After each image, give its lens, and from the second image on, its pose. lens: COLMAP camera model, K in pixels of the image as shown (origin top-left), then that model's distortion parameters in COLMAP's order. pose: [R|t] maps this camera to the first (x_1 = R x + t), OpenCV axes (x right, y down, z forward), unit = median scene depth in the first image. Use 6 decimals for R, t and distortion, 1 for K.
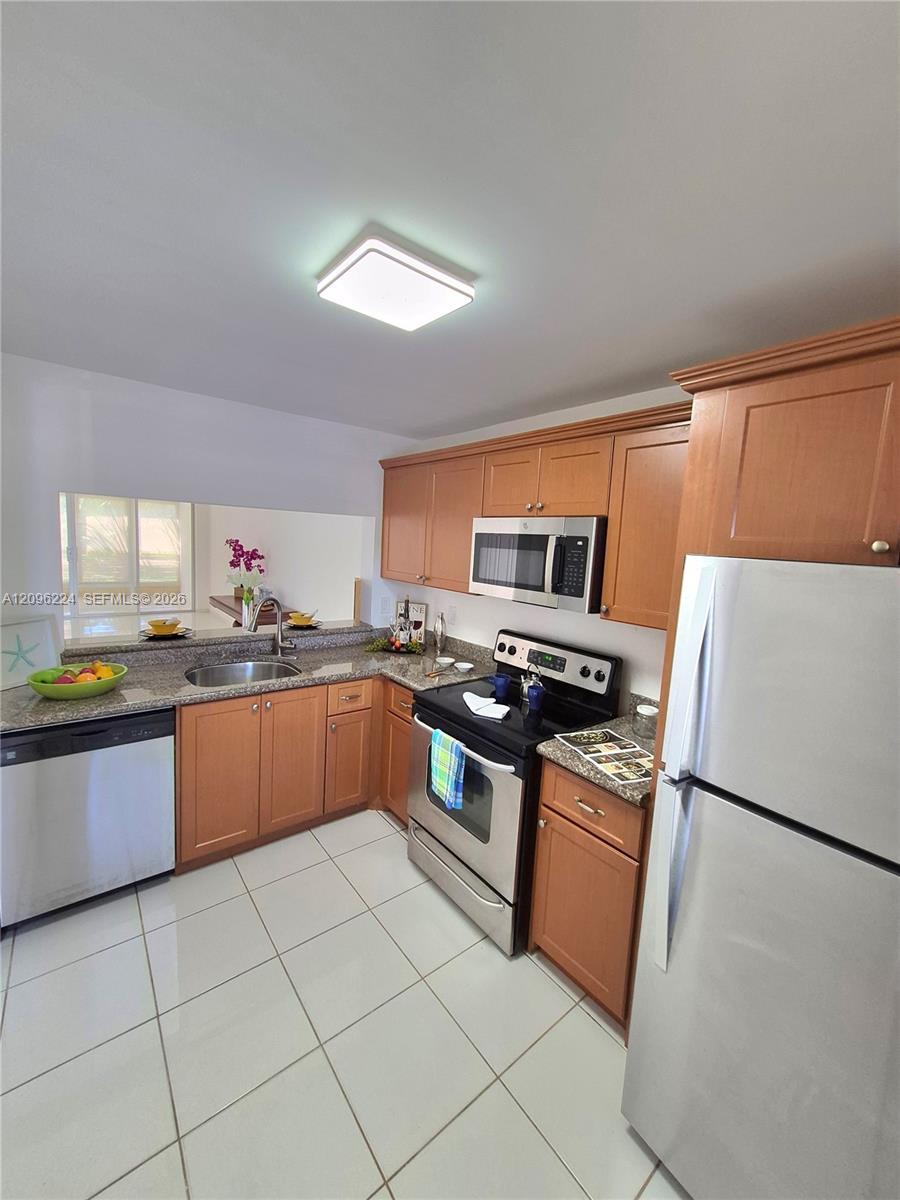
lens RADIAL K [[475.8, 0, 450.0], [0, 475.8, 600.0], [0, 0, 1]] dist [-0.000043, -0.000005]
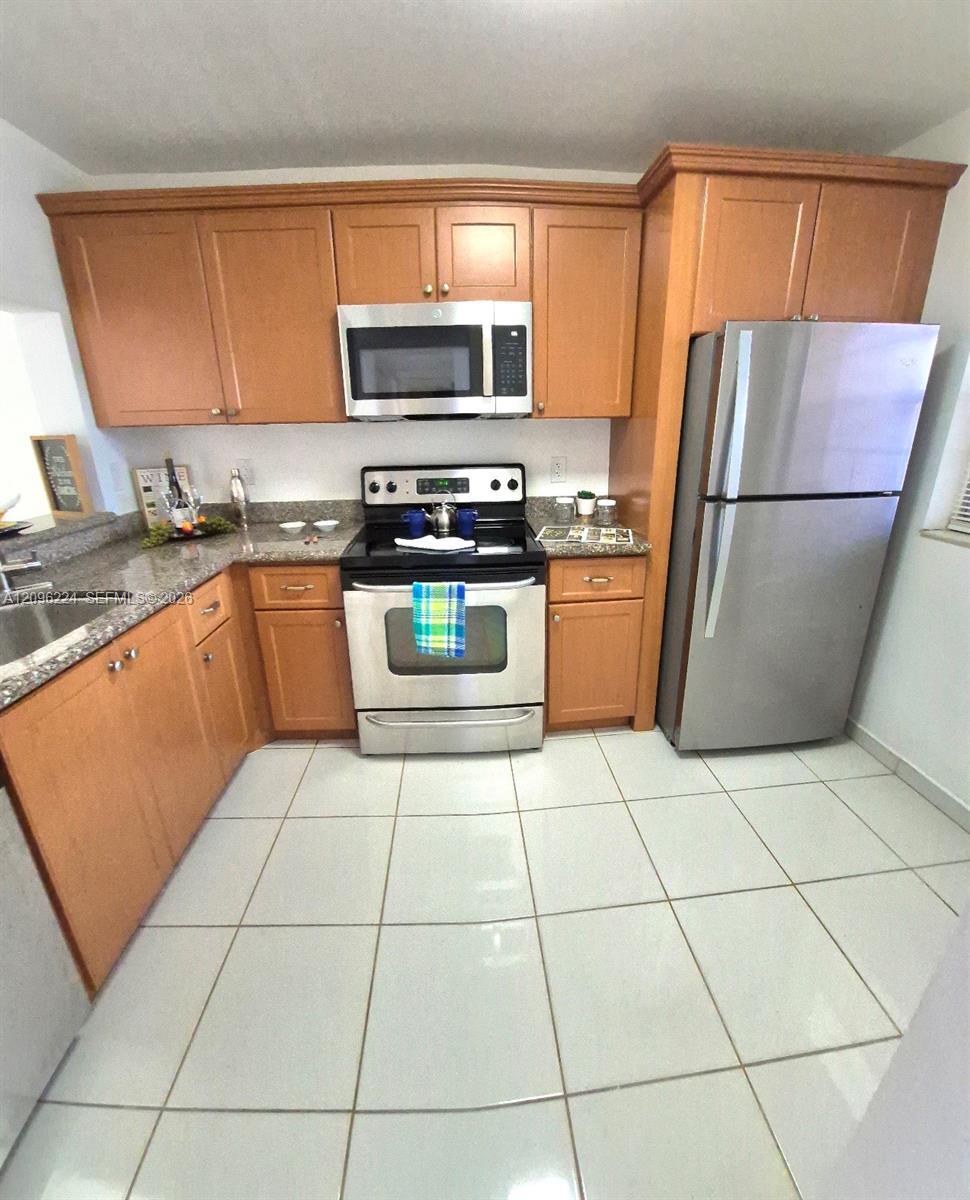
lens RADIAL K [[485.0, 0, 456.8], [0, 485.0, 594.5], [0, 0, 1]] dist [-0.001054, -0.010421]
pose [[0.611518, -0.322932, 0.722330, -0.501320], [0.150392, 0.943716, 0.294587, 0.050537], [-0.776806, -0.071513, 0.625666, 0.366044]]
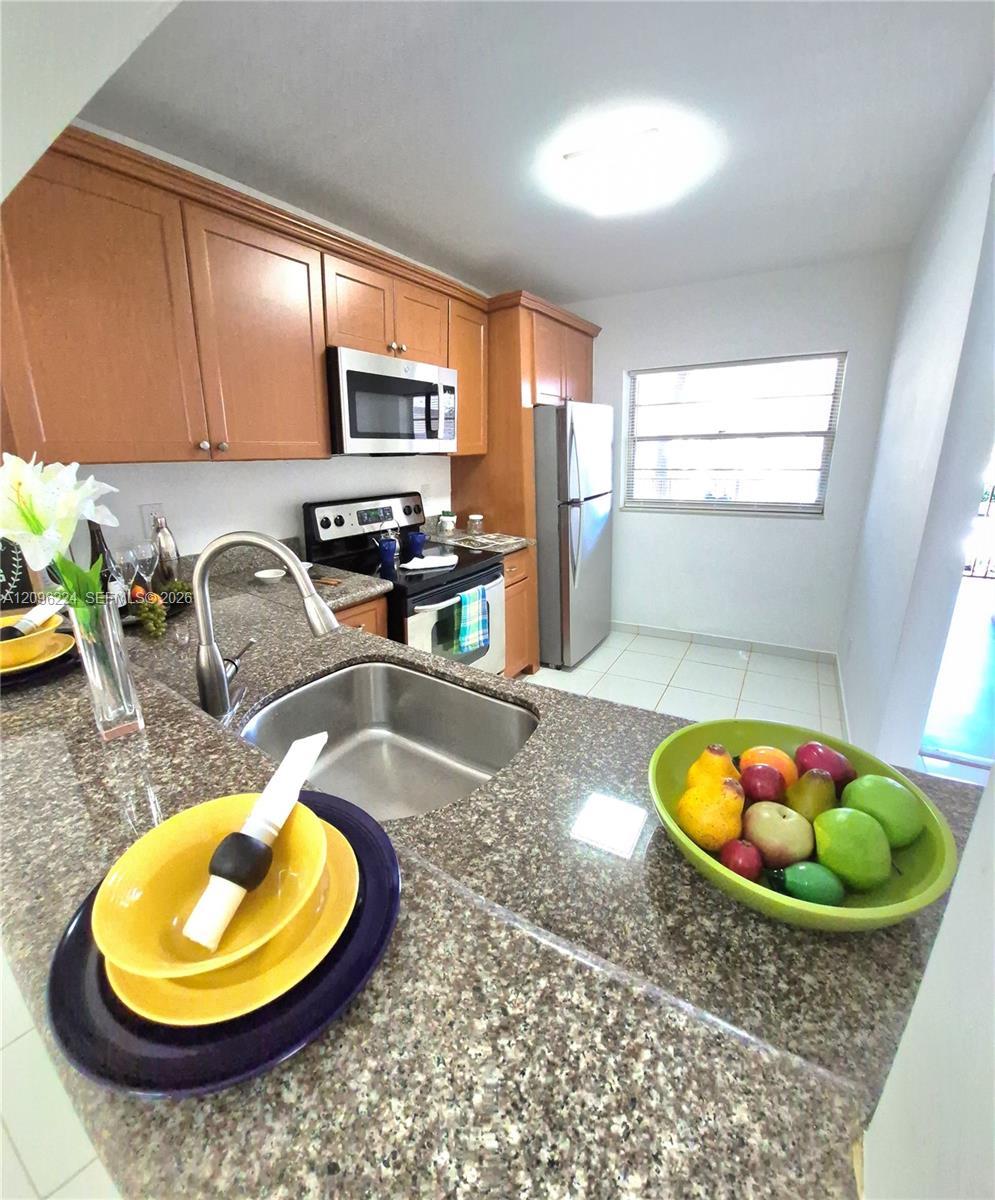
lens RADIAL K [[540.1, 0, 497.5], [0, 540.1, 600.0], [0, 0, 1]] dist [0.021426, -0.000131]
pose [[-0.322298, -0.332607, 0.886282, -0.887146], [0.084043, 0.922491, 0.376758, -0.107057], [-0.942900, 0.195914, -0.269364, 1.056244]]
